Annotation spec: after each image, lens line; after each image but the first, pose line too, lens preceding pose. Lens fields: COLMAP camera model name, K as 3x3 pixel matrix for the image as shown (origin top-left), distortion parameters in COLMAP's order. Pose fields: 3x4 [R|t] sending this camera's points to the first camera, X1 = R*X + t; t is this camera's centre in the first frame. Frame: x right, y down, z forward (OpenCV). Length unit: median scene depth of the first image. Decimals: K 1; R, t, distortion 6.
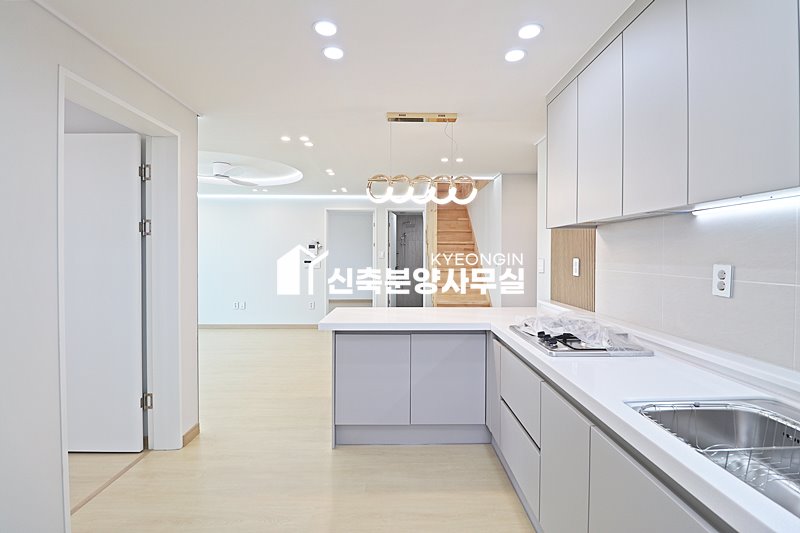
lens RADIAL K [[370.9, 0, 398.2], [0, 370.9, 257.9], [0, 0, 1]] dist [-0.009071, -0.007712]
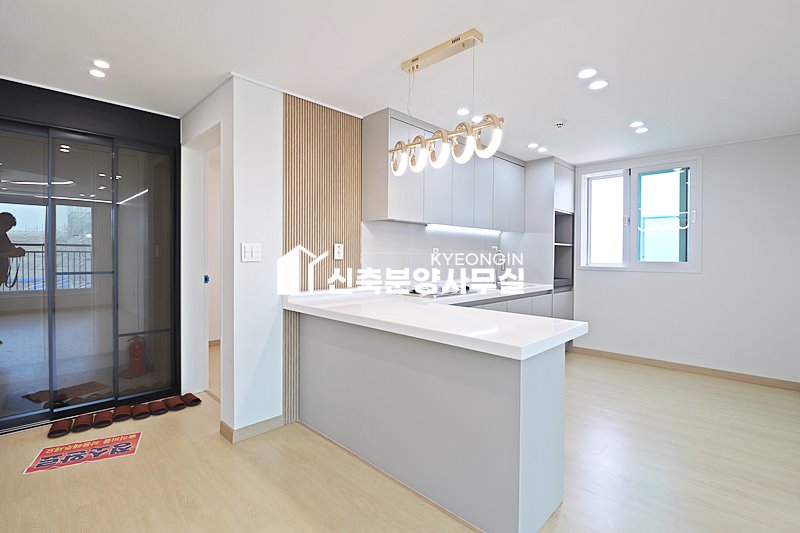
lens RADIAL K [[370.9, 0, 400.8], [0, 370.9, 259.0], [0, 0, 1]] dist [-0.009071, -0.007712]
pose [[-0.710052, -0.021701, 0.703815, -0.487327], [-0.011222, 0.999747, 0.019504, 0.028185], [-0.704060, 0.005951, -0.710116, 1.856890]]
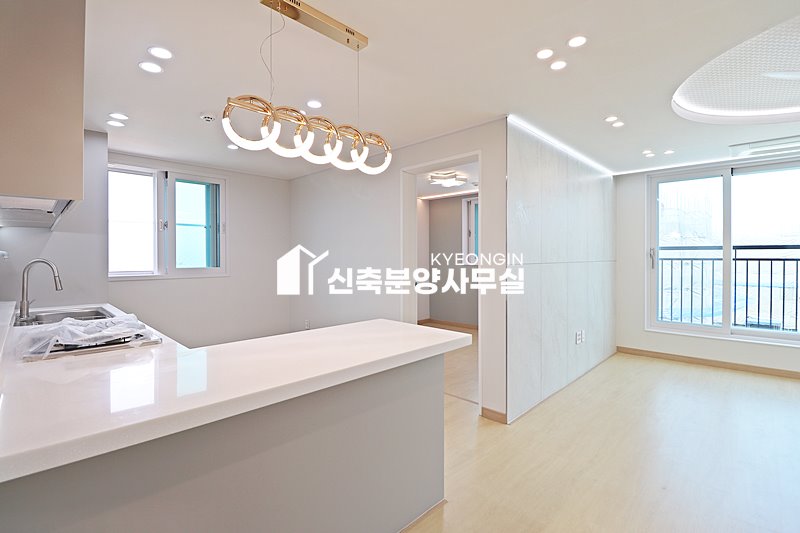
lens RADIAL K [[370.9, 0, 401.3], [0, 370.9, 259.7], [0, 0, 1]] dist [-0.009071, -0.007712]
pose [[-0.702255, -0.002940, -0.711919, 0.463607], [-0.008503, 0.999955, 0.004258, 0.004445], [0.711874, 0.009044, -0.702249, 1.774907]]
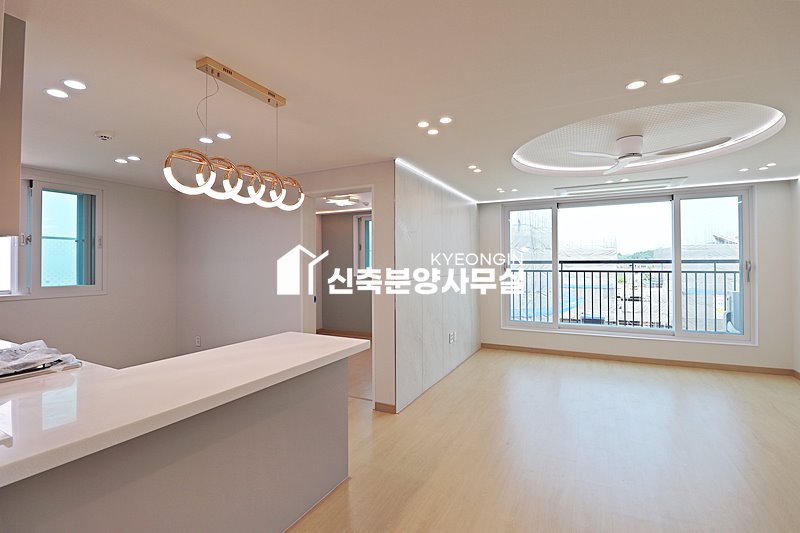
lens RADIAL K [[370.9, 0, 402.5], [0, 370.9, 259.7], [0, 0, 1]] dist [-0.009071, -0.007712]
pose [[-0.455598, -0.017991, -0.890004, 0.653942], [-0.003991, 0.999827, -0.018168, -0.033887], [0.890177, -0.004725, -0.455591, 1.865564]]
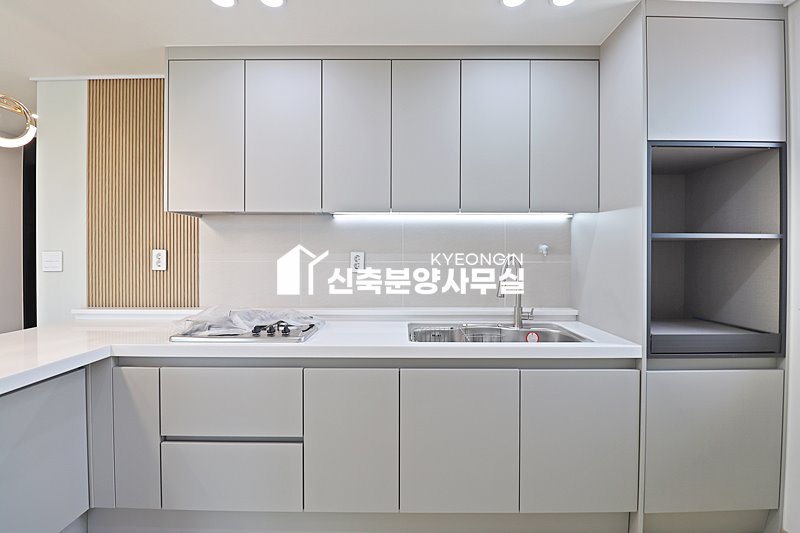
lens RADIAL K [[370.9, 0, 398.1], [0, 370.9, 255.6], [0, 0, 1]] dist [-0.009071, -0.007712]
pose [[0.004850, -0.012723, 0.999907, -0.411817], [0.003933, 0.999912, 0.012704, 0.008495], [-0.999981, 0.003871, 0.004900, 0.497279]]
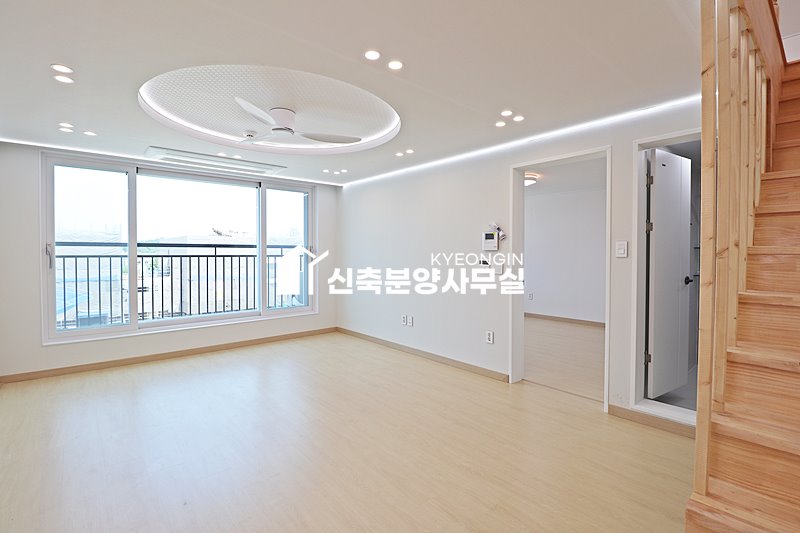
lens RADIAL K [[370.9, 0, 404.1], [0, 370.9, 262.5], [0, 0, 1]] dist [-0.009071, -0.007712]
pose [[0.658435, 0.010577, -0.752563, 0.333249], [0.003123, 0.999854, 0.016785, 0.000956], [0.752631, -0.013402, 0.658306, 1.447876]]
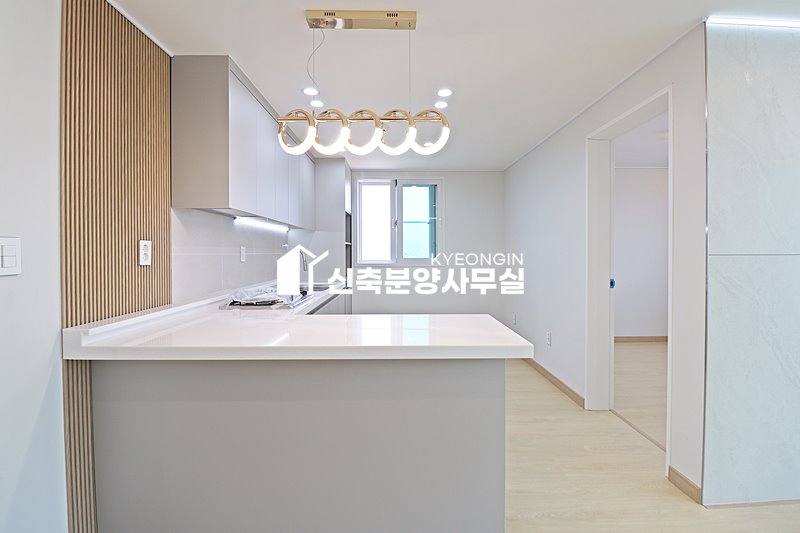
lens RADIAL K [[370.9, 0, 401.2], [0, 370.9, 256.0], [0, 0, 1]] dist [-0.009071, -0.007712]
pose [[-0.999854, -0.008634, -0.014719, 0.000634], [-0.008819, 0.999883, 0.012518, 0.021761], [0.014609, 0.012646, -0.999813, 1.917268]]
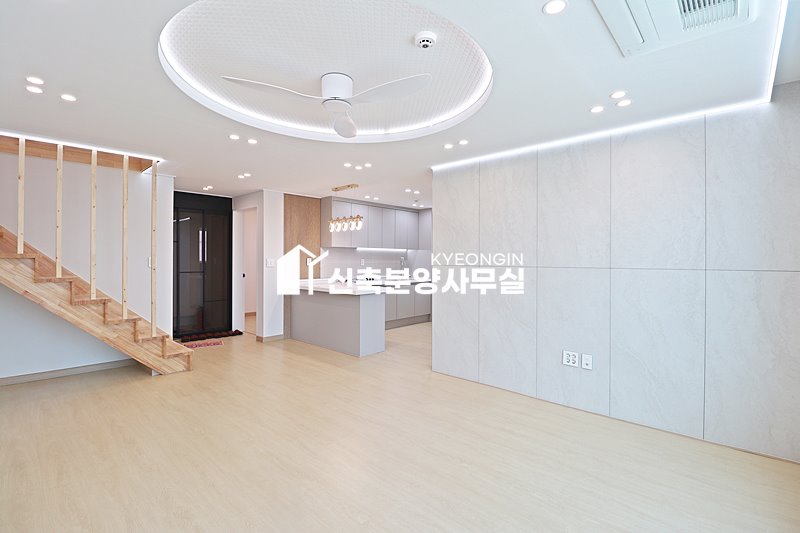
lens RADIAL K [[370.9, 0, 405.4], [0, 370.9, 261.8], [0, 0, 1]] dist [-0.009071, -0.007712]
pose [[-0.736195, -0.018224, 0.676524, -1.798404], [-0.010299, 0.999823, 0.015726, -0.021110], [-0.676691, 0.004610, -0.736253, 2.627974]]
